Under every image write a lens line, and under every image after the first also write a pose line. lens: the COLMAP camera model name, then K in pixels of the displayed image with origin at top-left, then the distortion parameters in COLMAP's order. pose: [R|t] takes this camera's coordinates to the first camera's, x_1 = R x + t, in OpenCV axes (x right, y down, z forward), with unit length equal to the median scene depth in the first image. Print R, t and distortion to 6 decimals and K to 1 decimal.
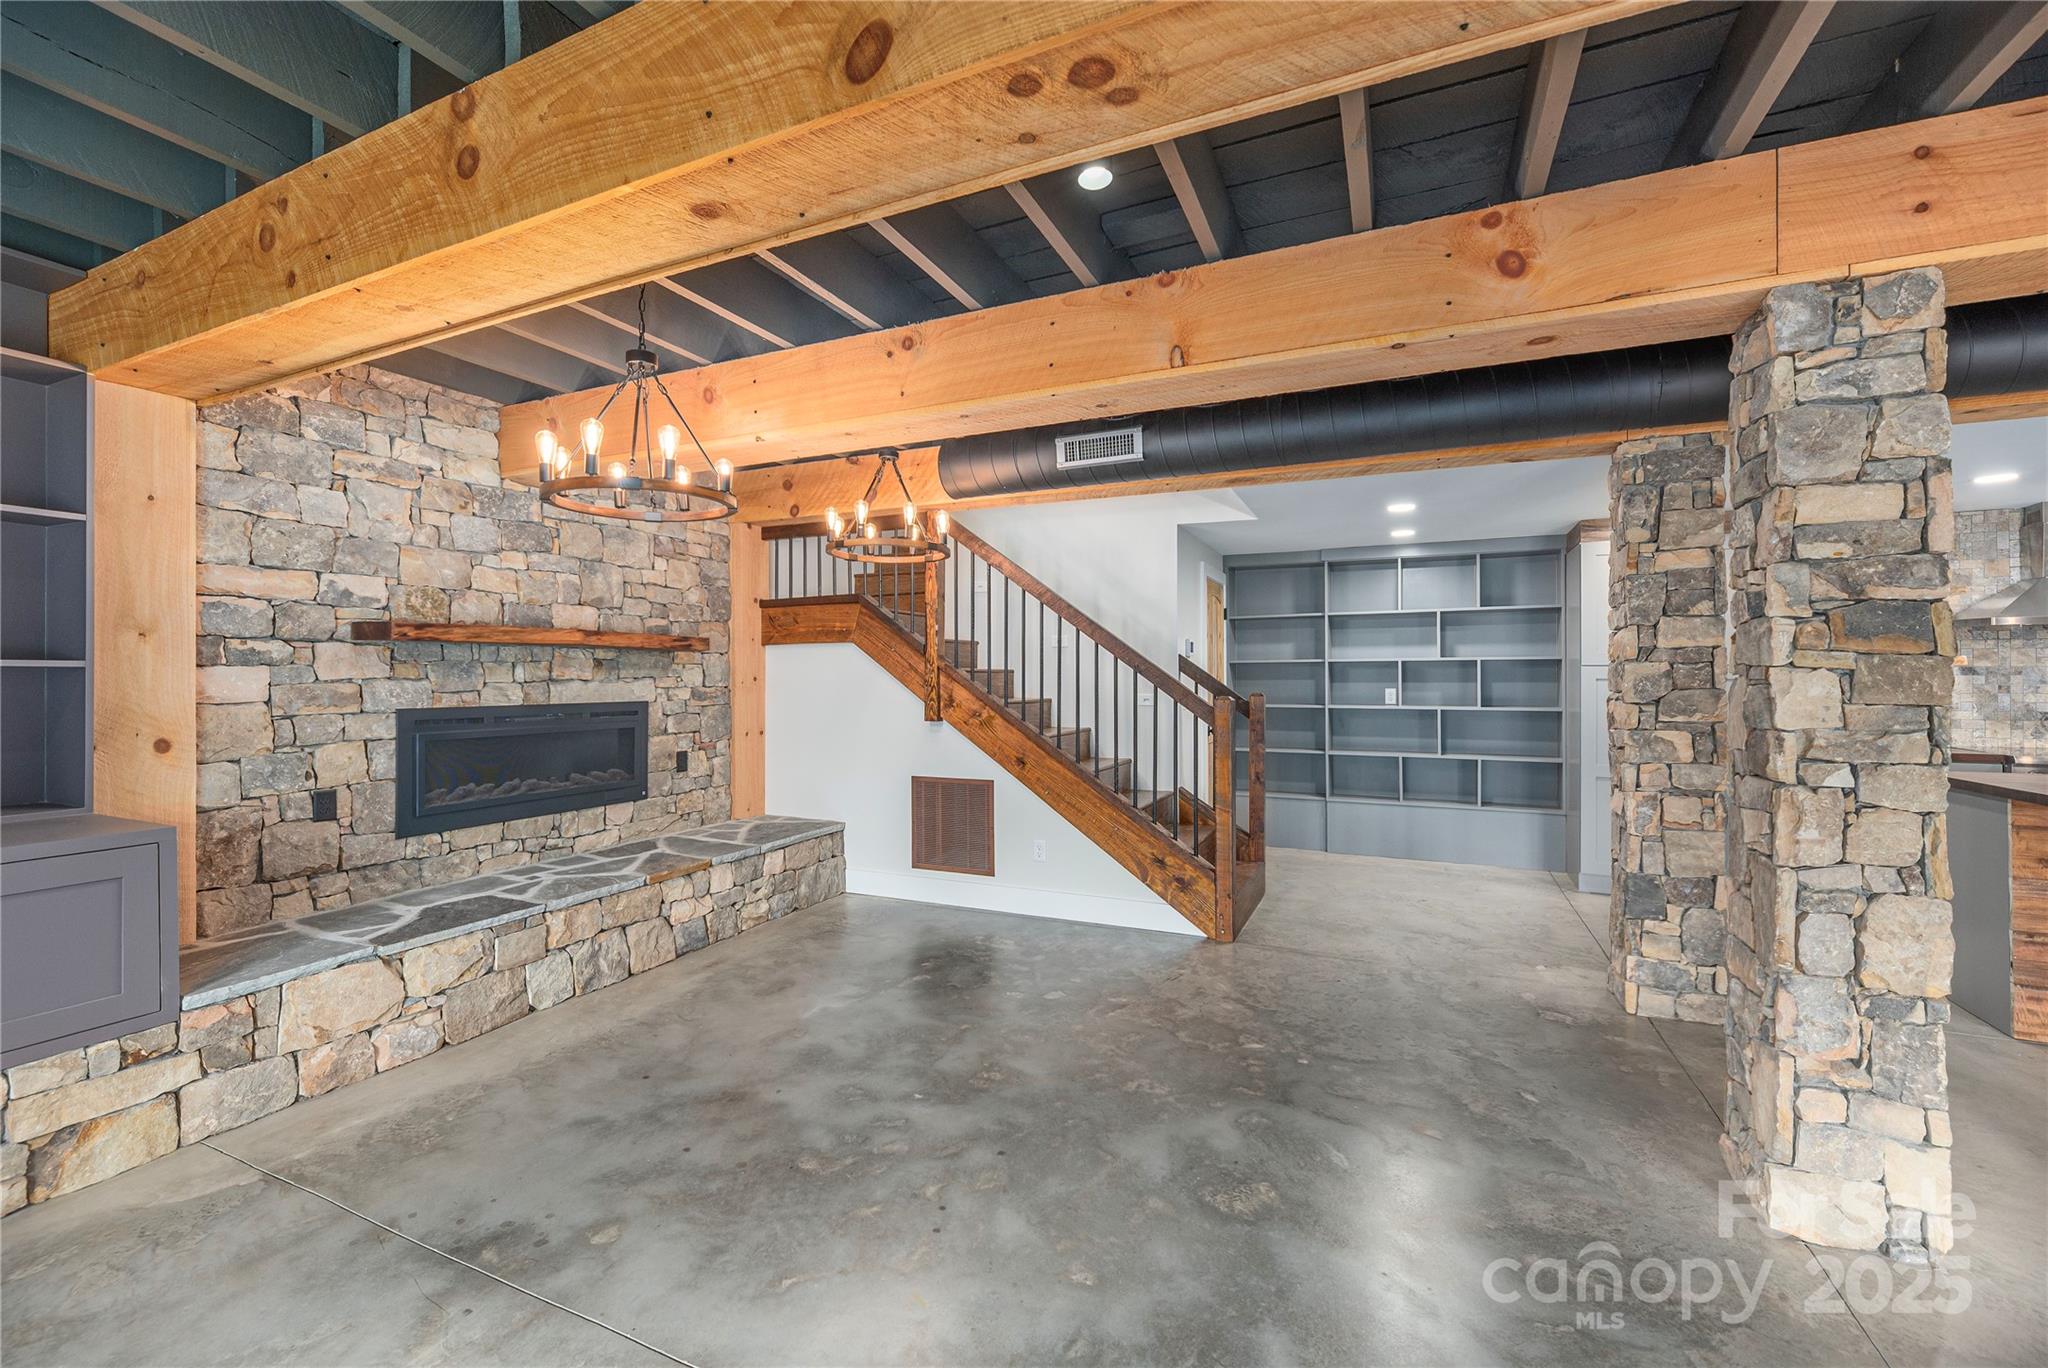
lens RADIAL K [[832.0, 0, 1020.6], [0, 832.0, 693.1], [0, 0, 1]] dist [0.000259, 0.000151]
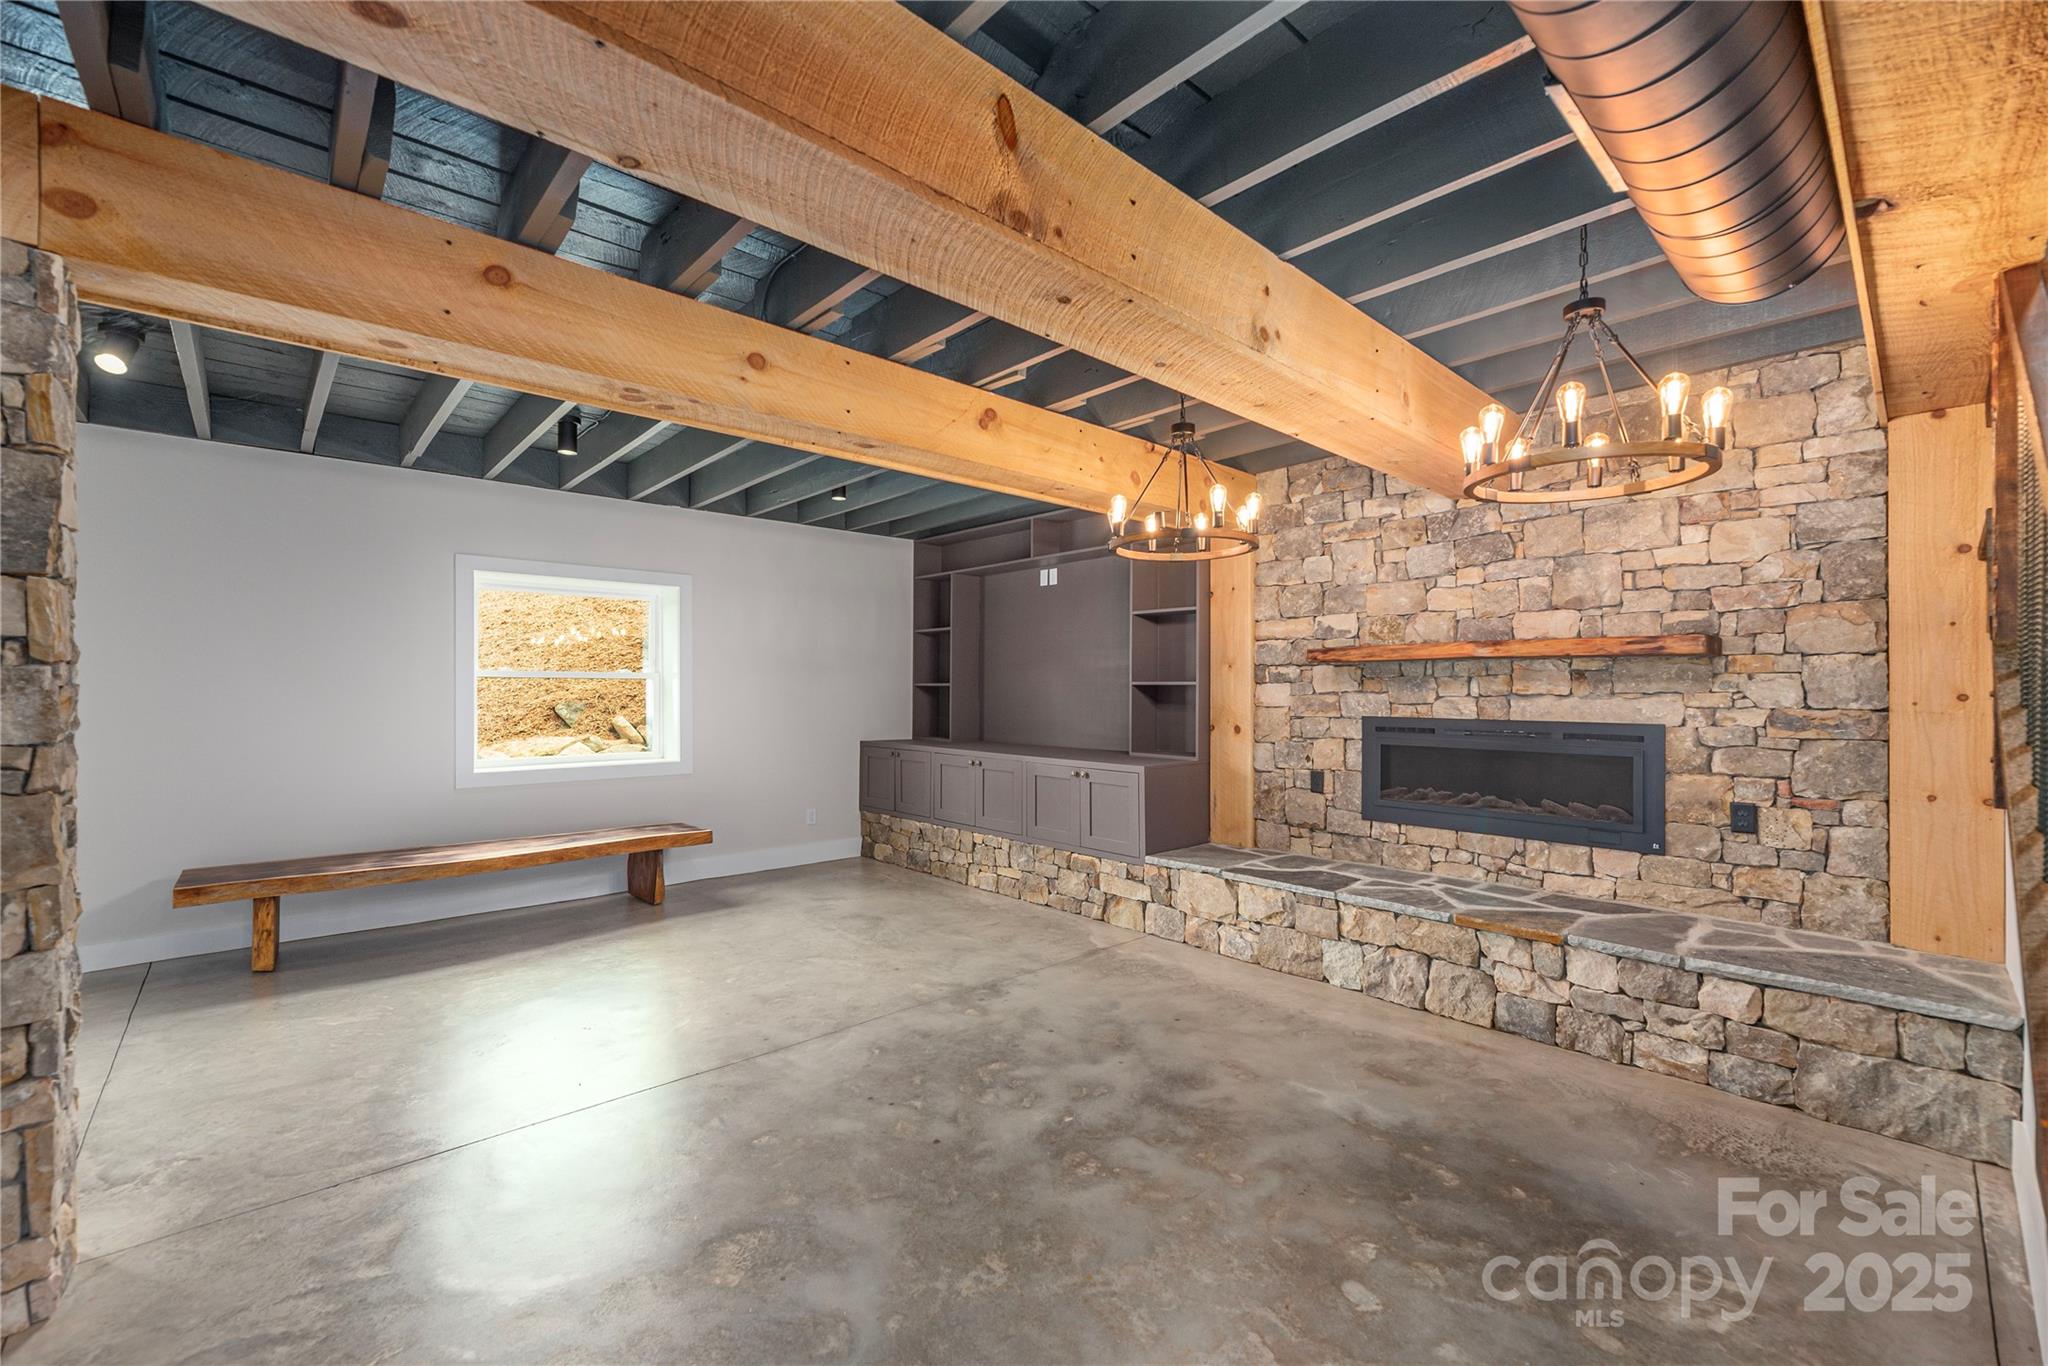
lens RADIAL K [[844.2, 0, 1032.0], [0, 844.2, 696.9], [0, 0, 1]] dist [-0.002640, -0.000243]
pose [[-0.378034, 0.007114, -0.925764, 0.588303], [-0.022551, 0.999603, 0.016890, -0.018951], [0.925517, 0.027261, -0.377724, 0.965672]]
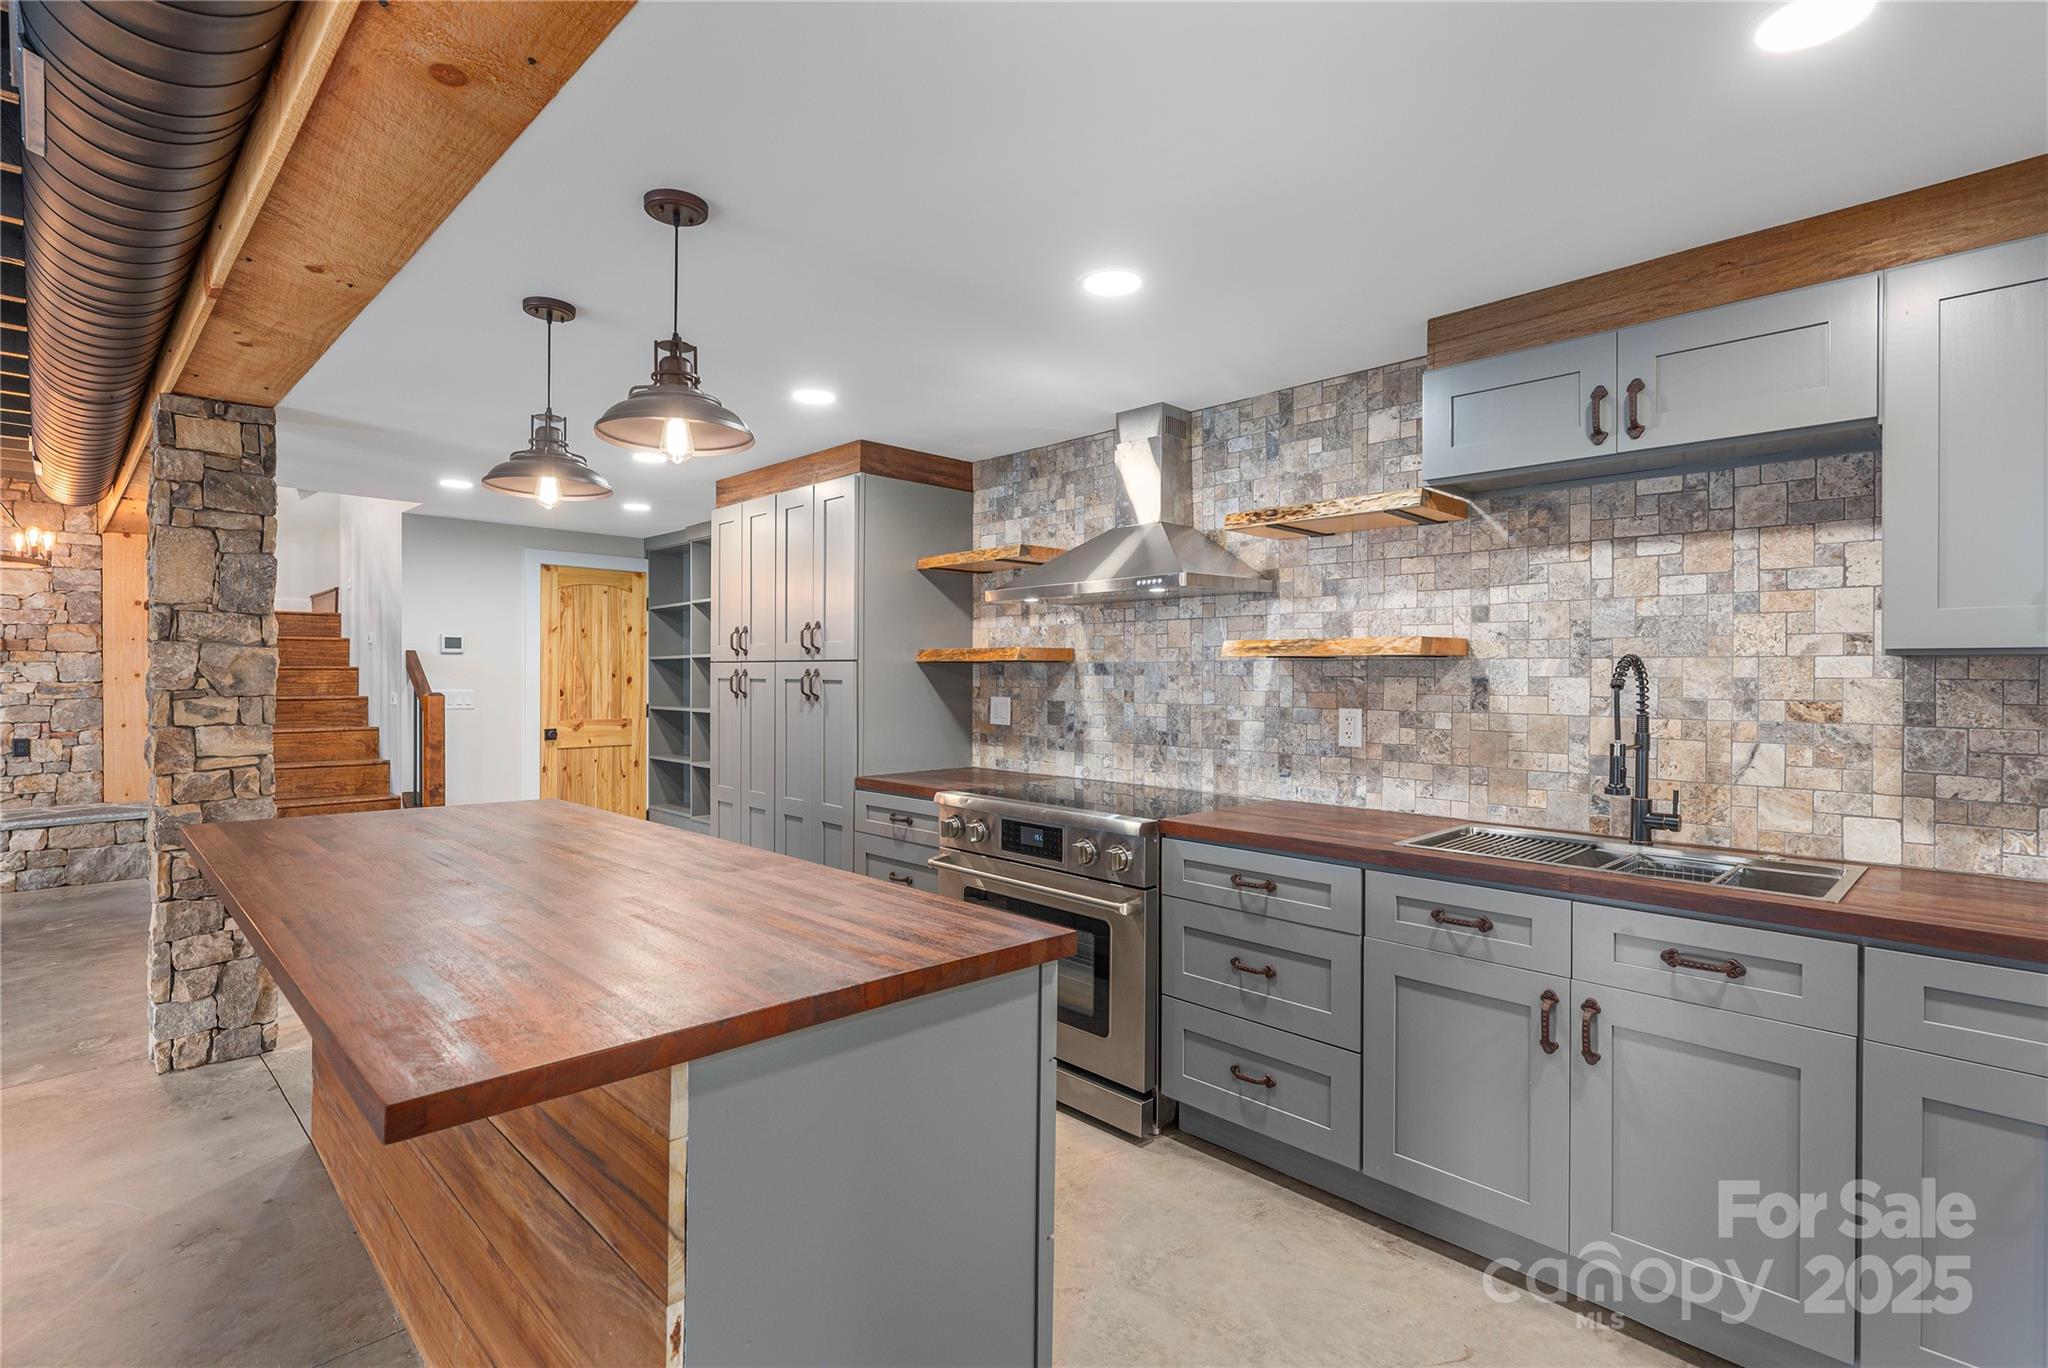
lens RADIAL K [[997.6, 0, 1021.0], [0, 997.6, 666.3], [0, 0, 1]] dist [-0.000876, -0.000138]
pose [[0.933942, 0.000227, -0.357426, 1.805812], [-0.010469, 0.999588, -0.026719, -0.008449], [0.357273, 0.028696, 0.933559, 0.289367]]
